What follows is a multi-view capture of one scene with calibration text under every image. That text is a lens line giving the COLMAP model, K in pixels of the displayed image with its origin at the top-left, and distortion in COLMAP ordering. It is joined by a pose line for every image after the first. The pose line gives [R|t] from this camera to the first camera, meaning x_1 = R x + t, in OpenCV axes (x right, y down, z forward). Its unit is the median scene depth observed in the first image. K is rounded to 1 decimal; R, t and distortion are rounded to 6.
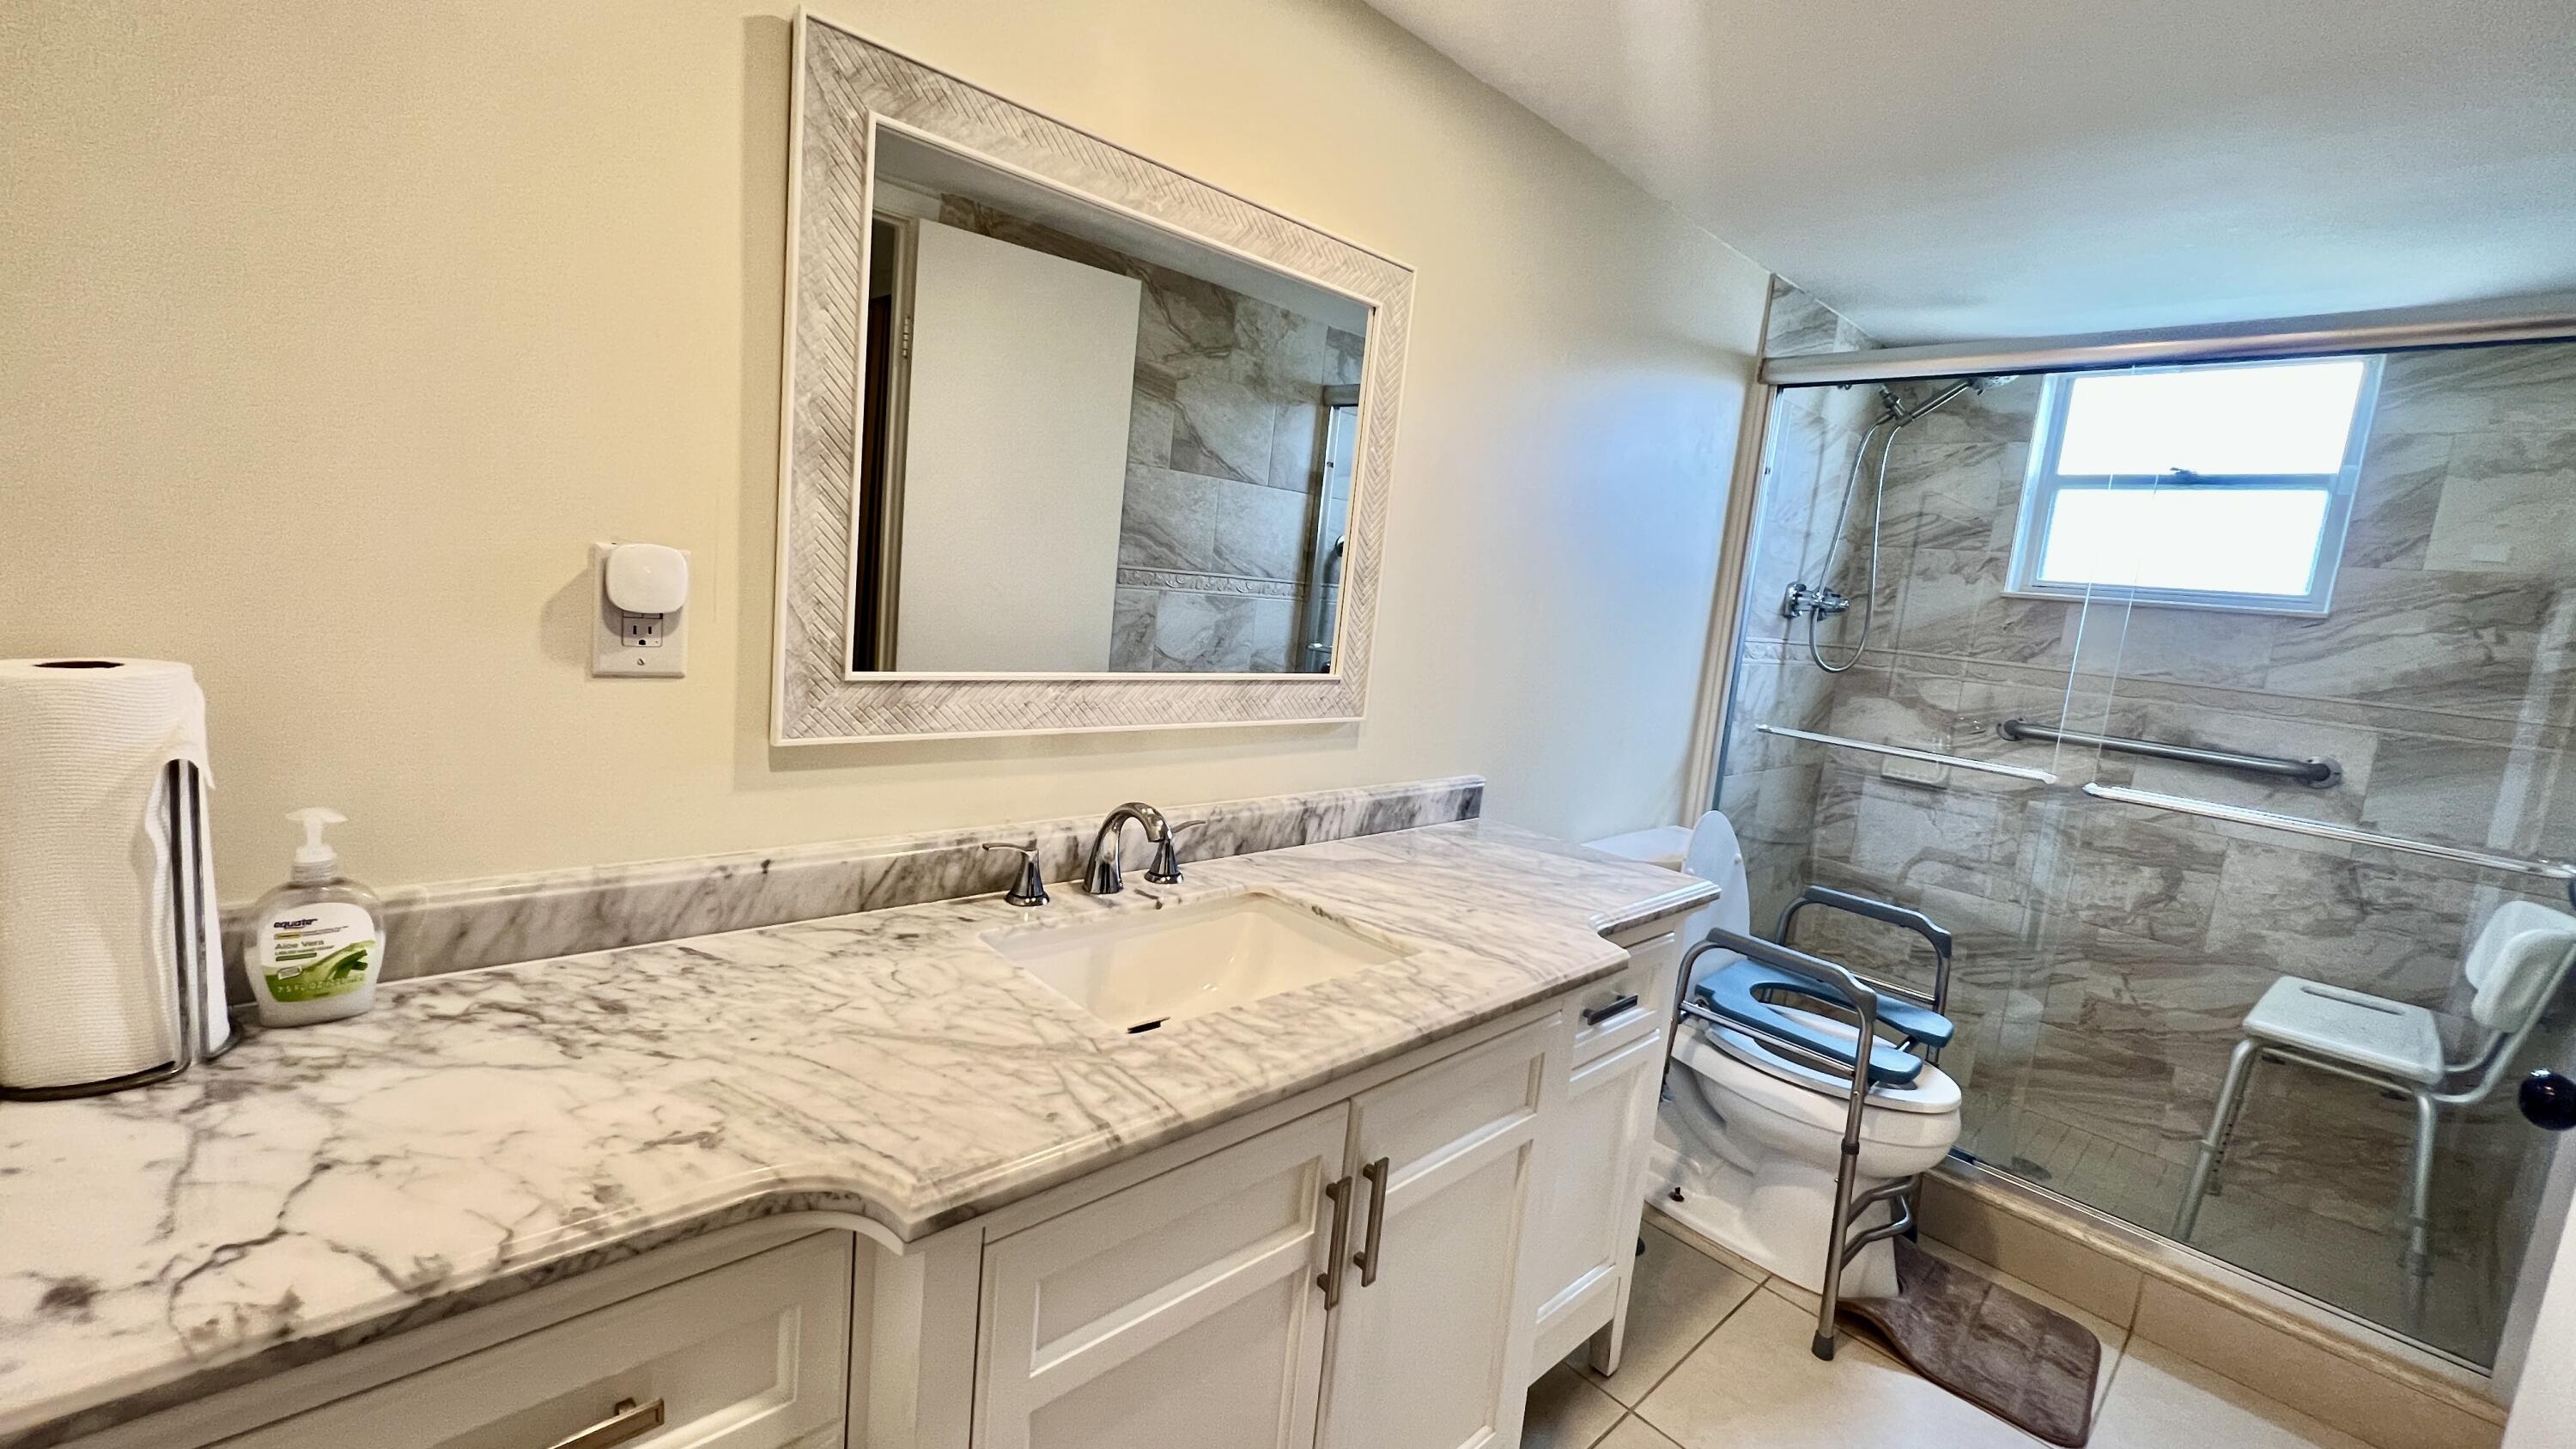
lens RADIAL K [[1031.7, 0, 1288.0], [0, 1031.7, 724.5], [0, 0, 1]] dist [-0.003354, 0.000286]
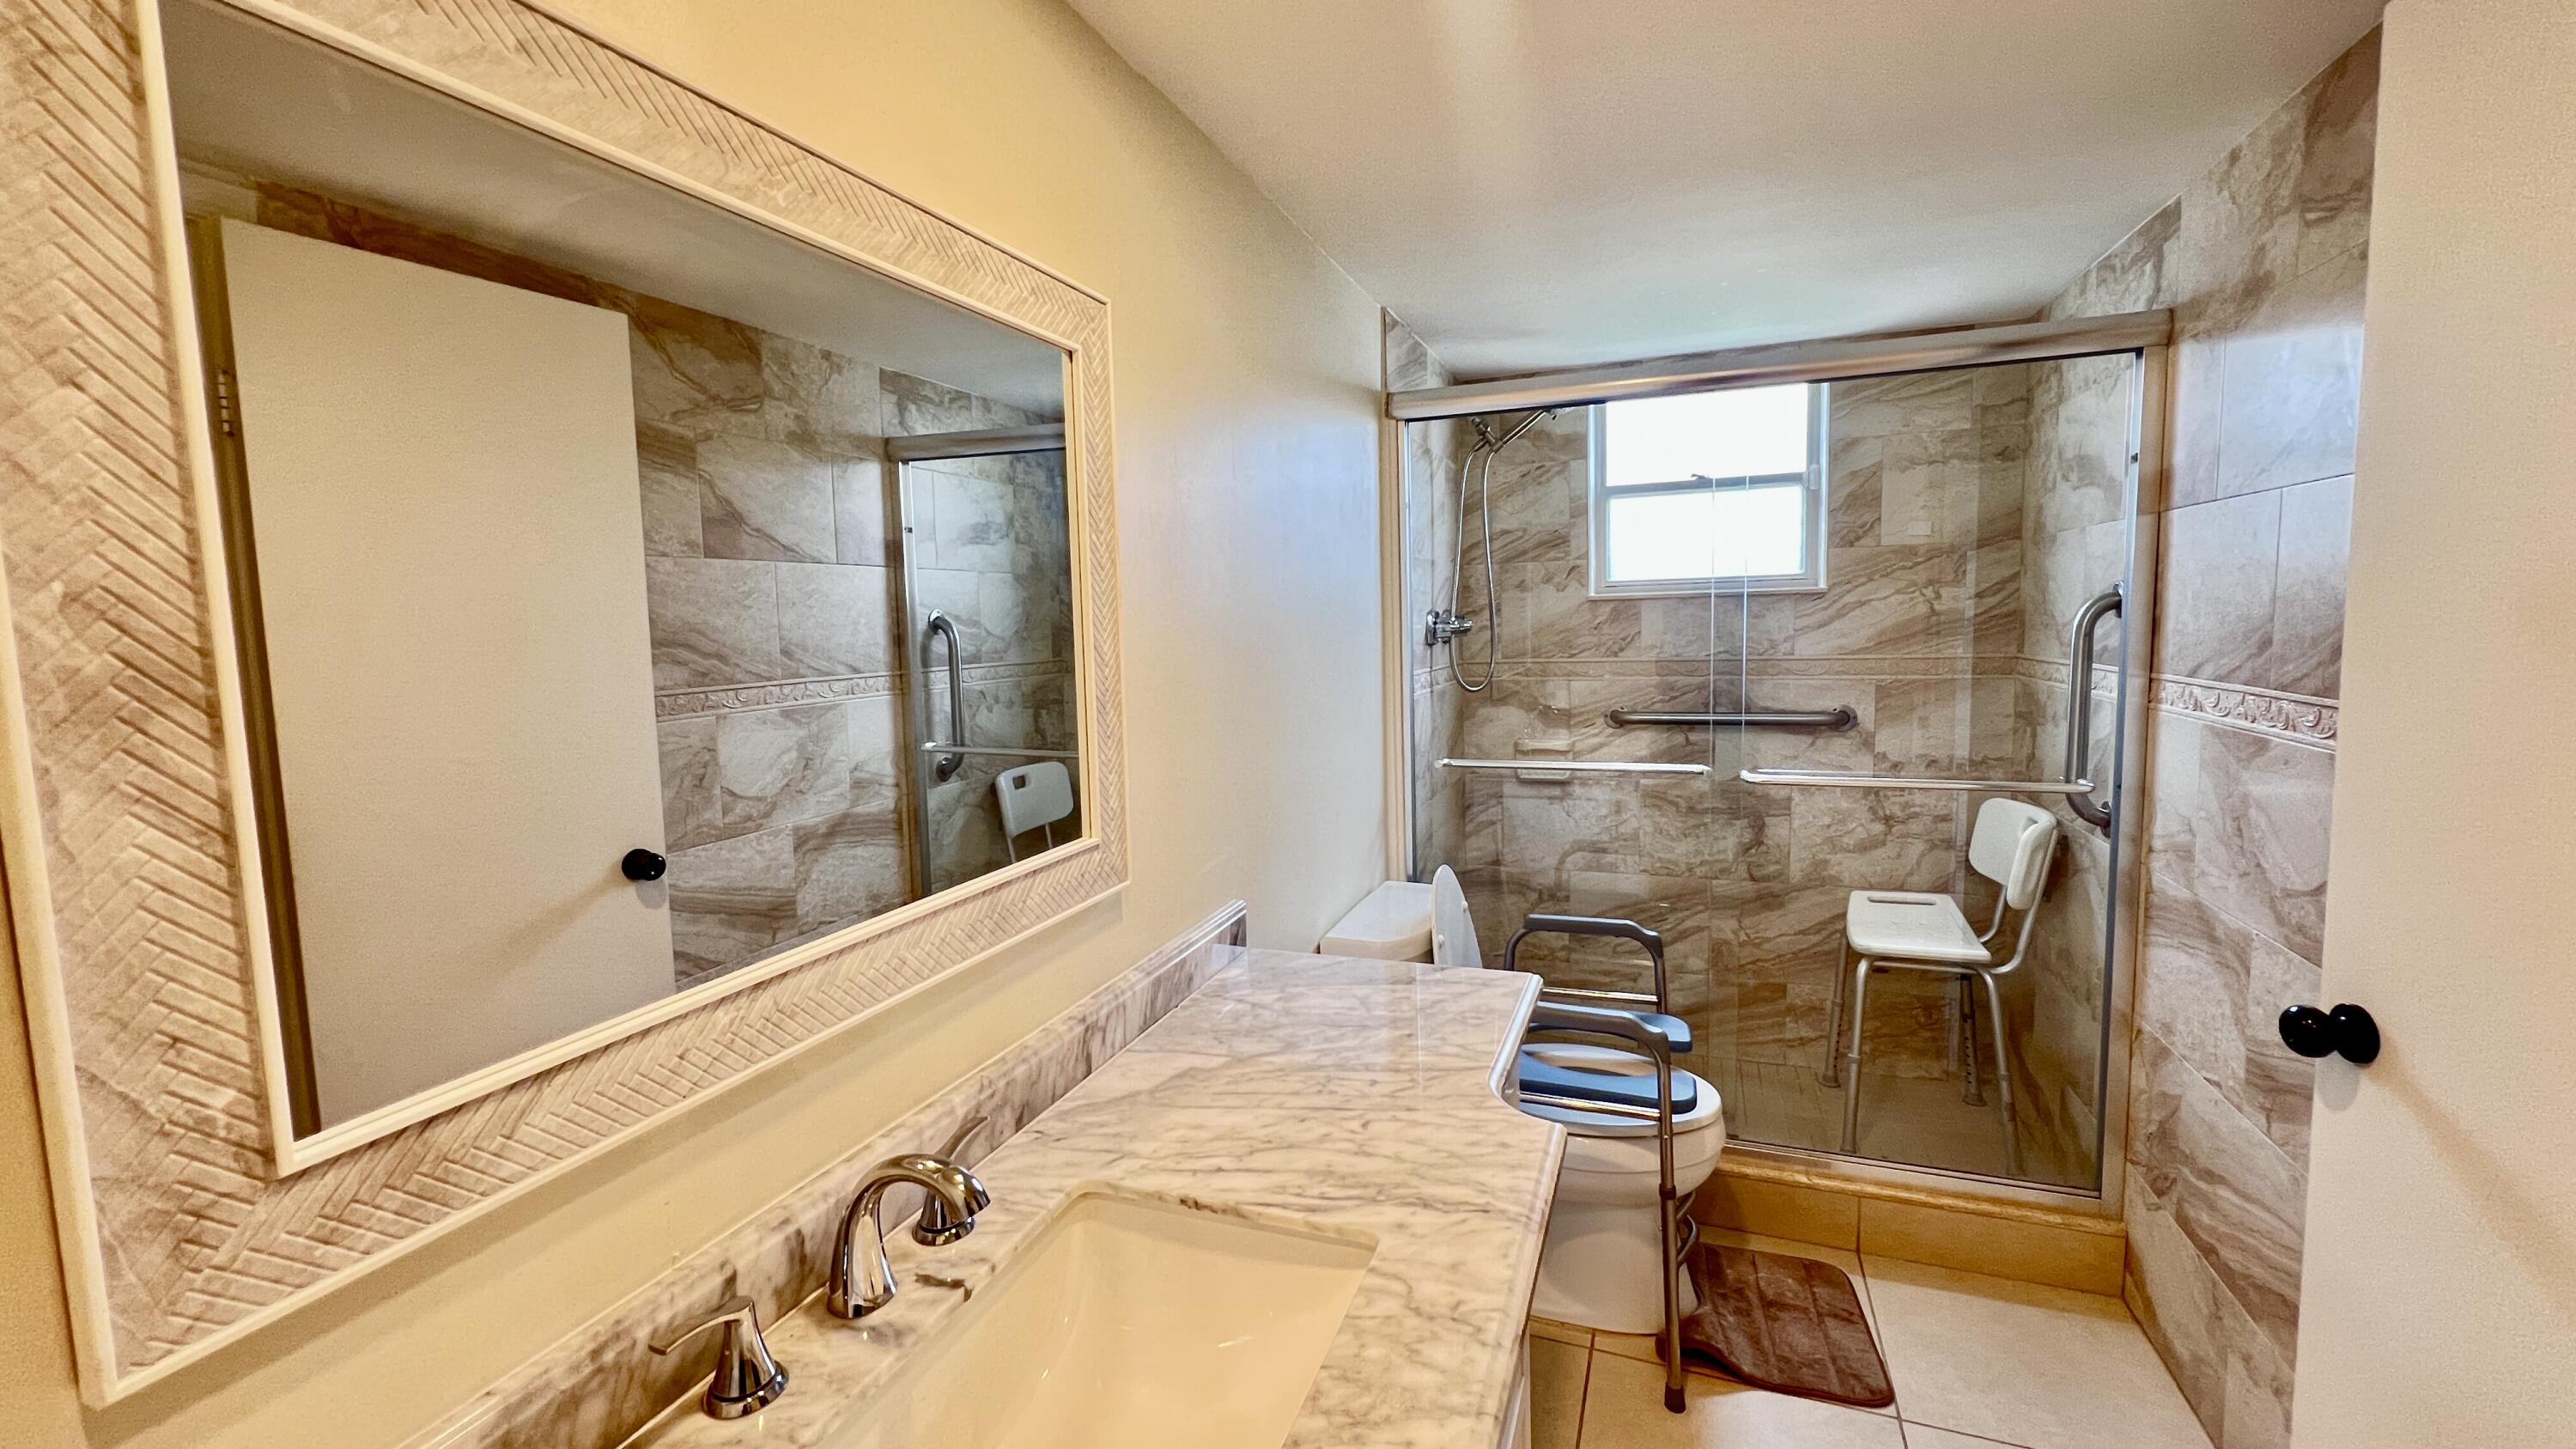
lens RADIAL K [[1031.7, 0, 1288.0], [0, 1031.7, 724.5], [0, 0, 1]] dist [-0.003354, 0.000286]
pose [[0.895089, -0.163892, 0.414674, -0.078823], [0.174912, 0.984516, 0.011556, -0.072418], [-0.410147, 0.062188, 0.909897, 0.165162]]
